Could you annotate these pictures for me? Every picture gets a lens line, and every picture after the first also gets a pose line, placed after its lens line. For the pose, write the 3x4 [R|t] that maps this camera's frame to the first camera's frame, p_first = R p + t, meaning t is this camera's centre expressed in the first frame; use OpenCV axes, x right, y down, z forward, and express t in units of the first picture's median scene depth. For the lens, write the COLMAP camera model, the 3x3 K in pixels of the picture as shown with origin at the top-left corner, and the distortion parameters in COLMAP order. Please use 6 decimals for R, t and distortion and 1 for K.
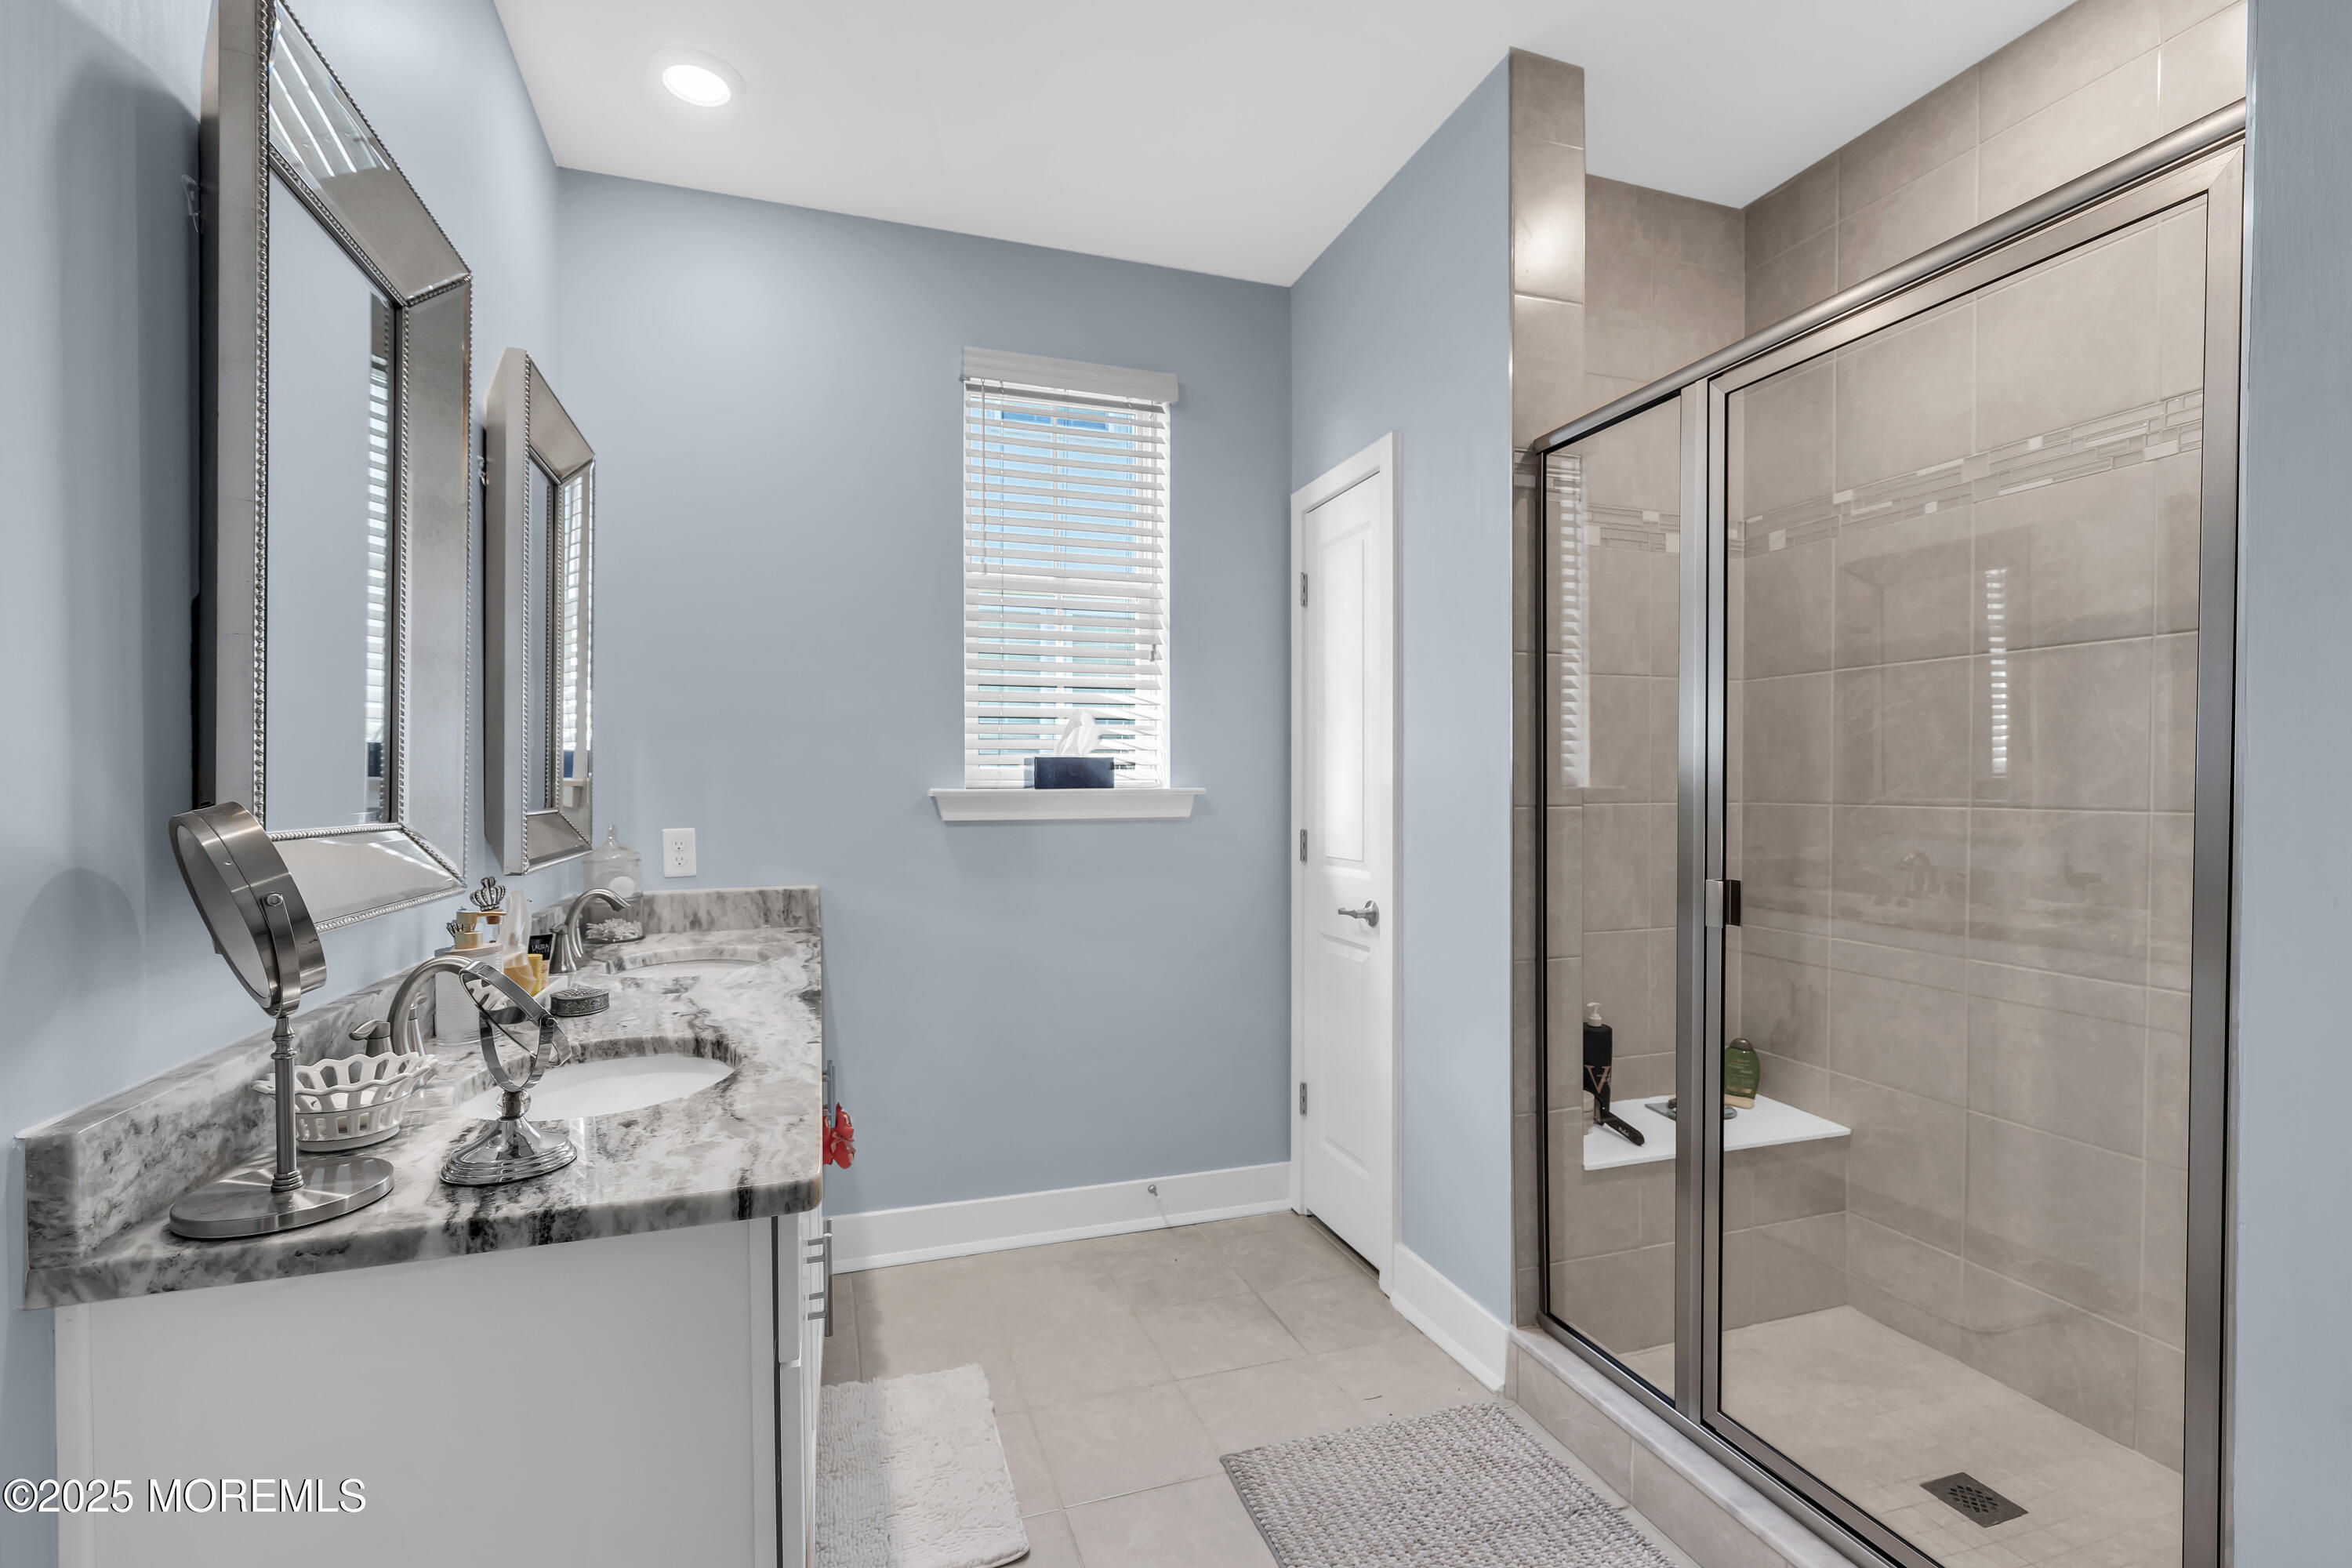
lens RADIAL K [[1047.6, 0, 1190.2], [0, 1047.6, 793.8], [0, 0, 1]] dist [-0.010233, 0.000562]
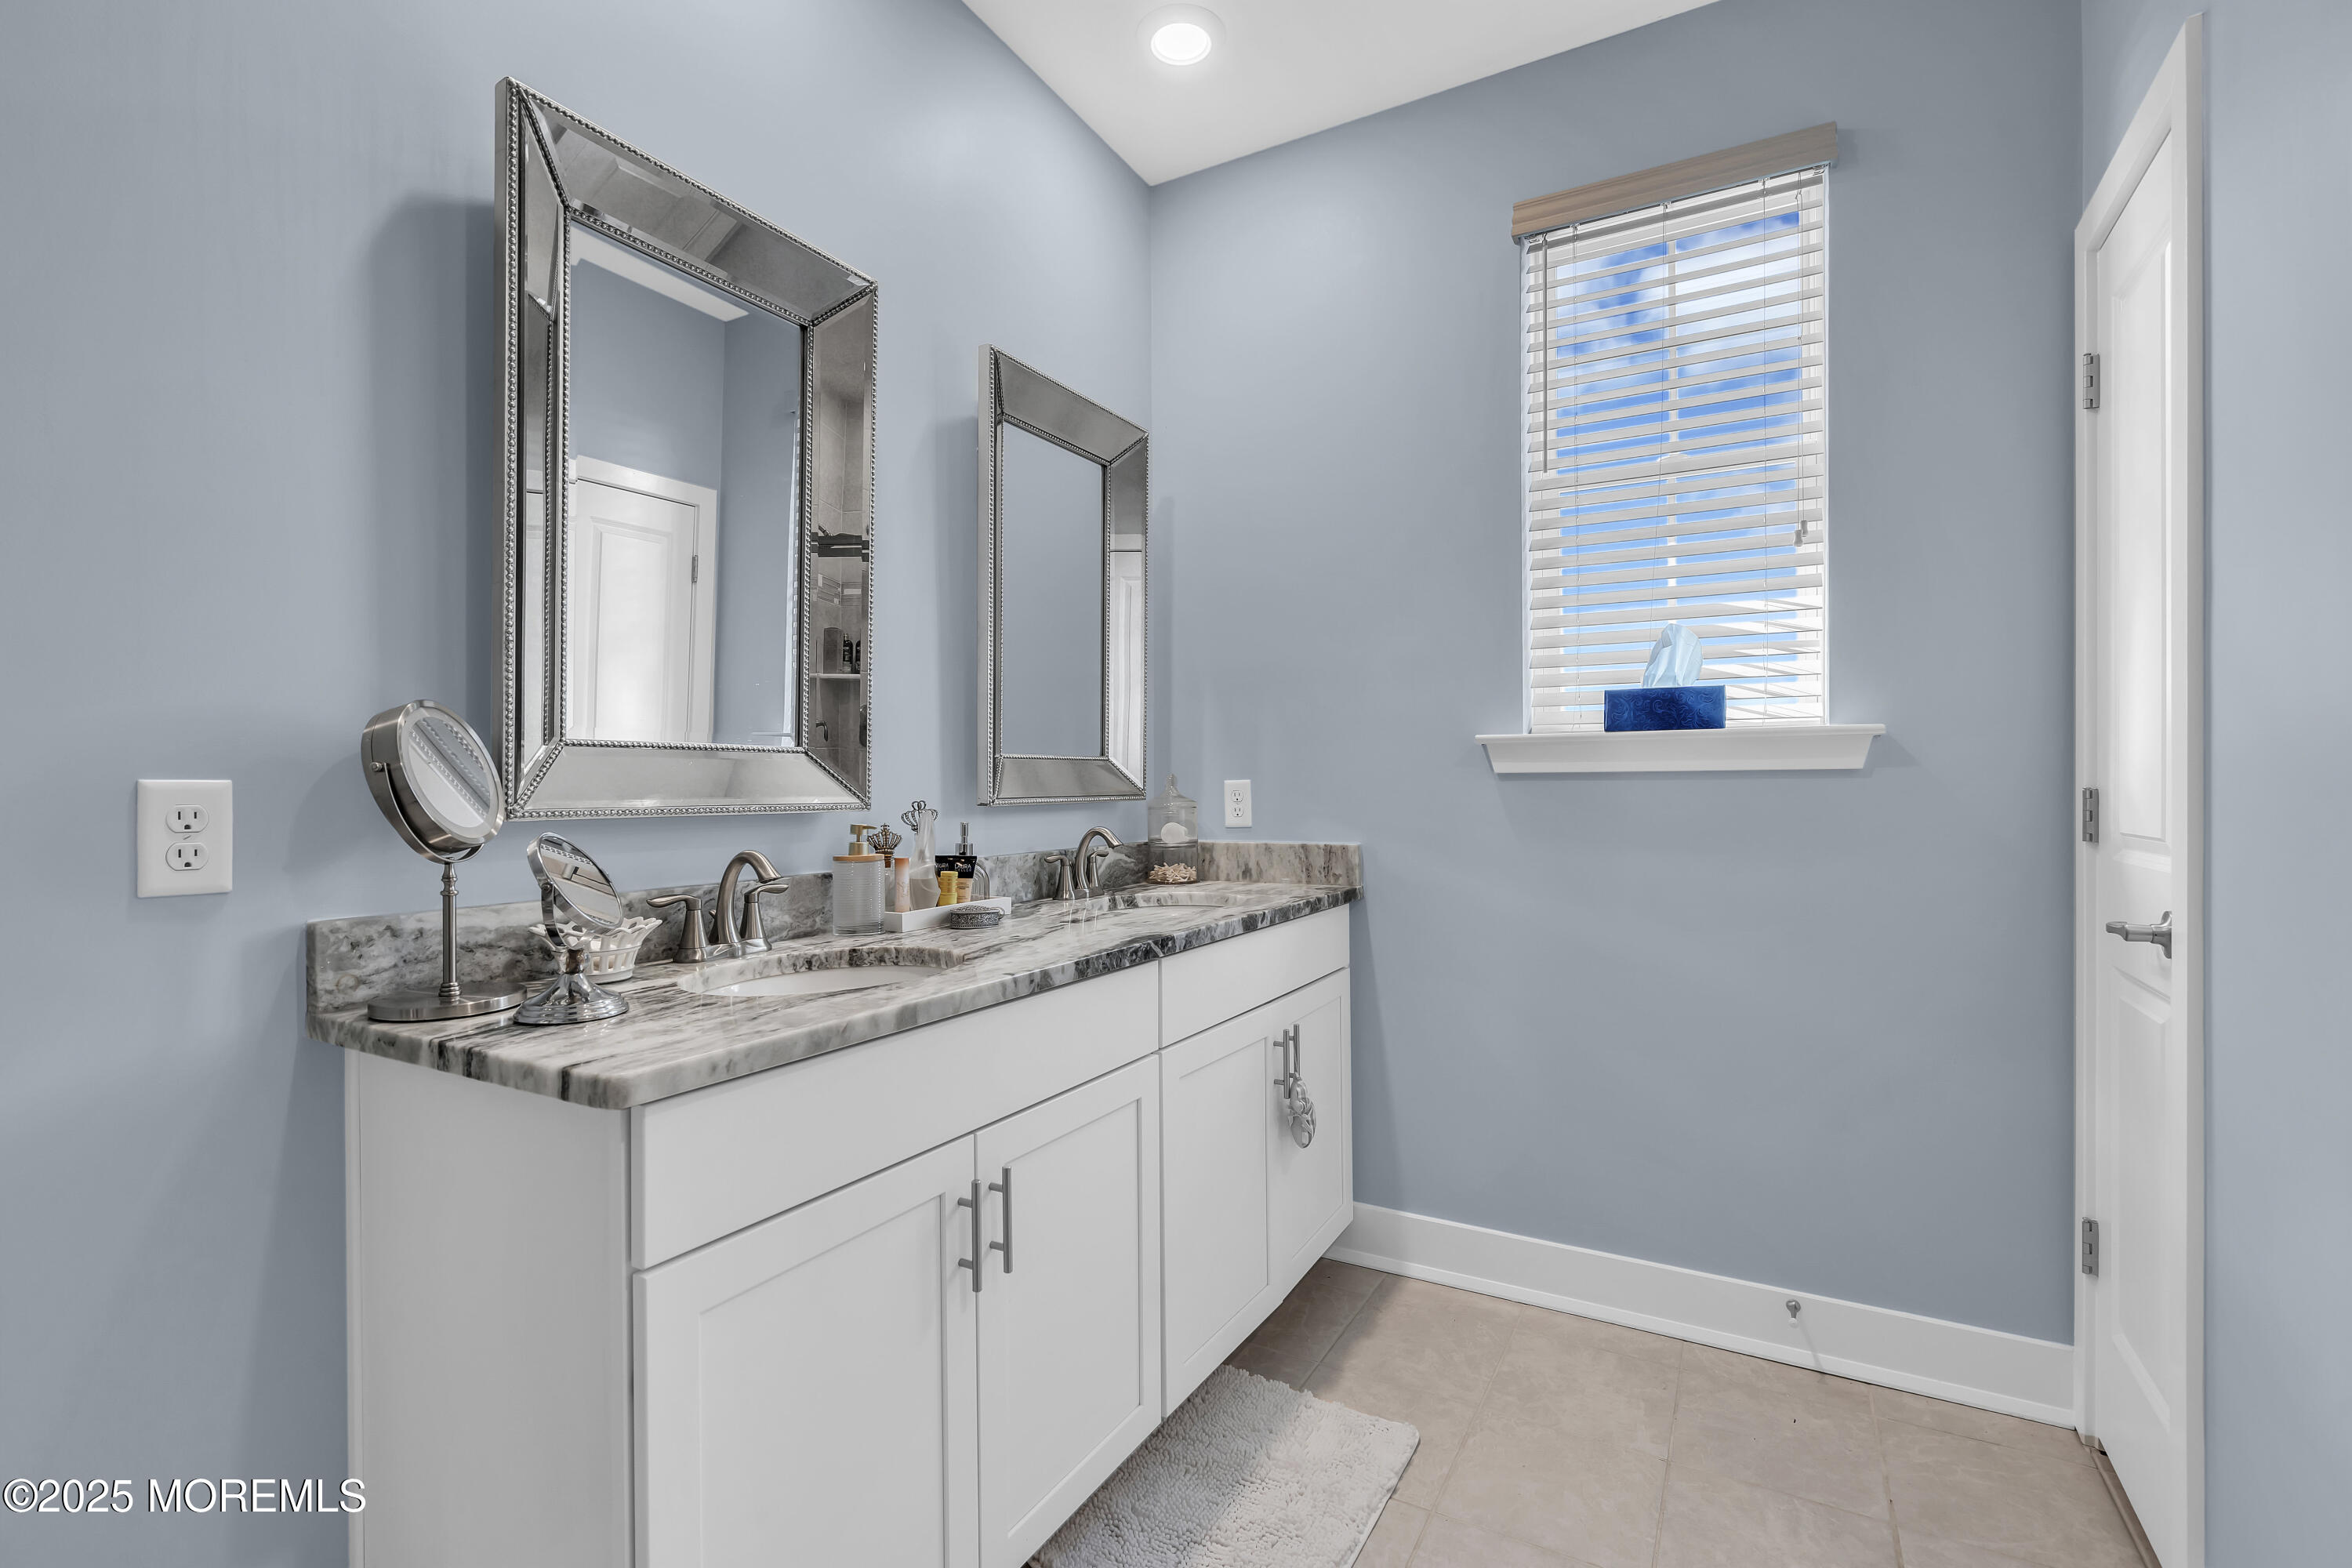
lens RADIAL K [[1047.6, 0, 1181.0], [0, 1047.6, 777.2], [0, 0, 1]] dist [-0.010233, 0.000562]
pose [[0.665407, -0.006662, -0.746451, 0.231613], [0.000078, 0.999961, -0.008855, 0.037632], [0.746480, 0.005834, 0.665382, 0.260986]]
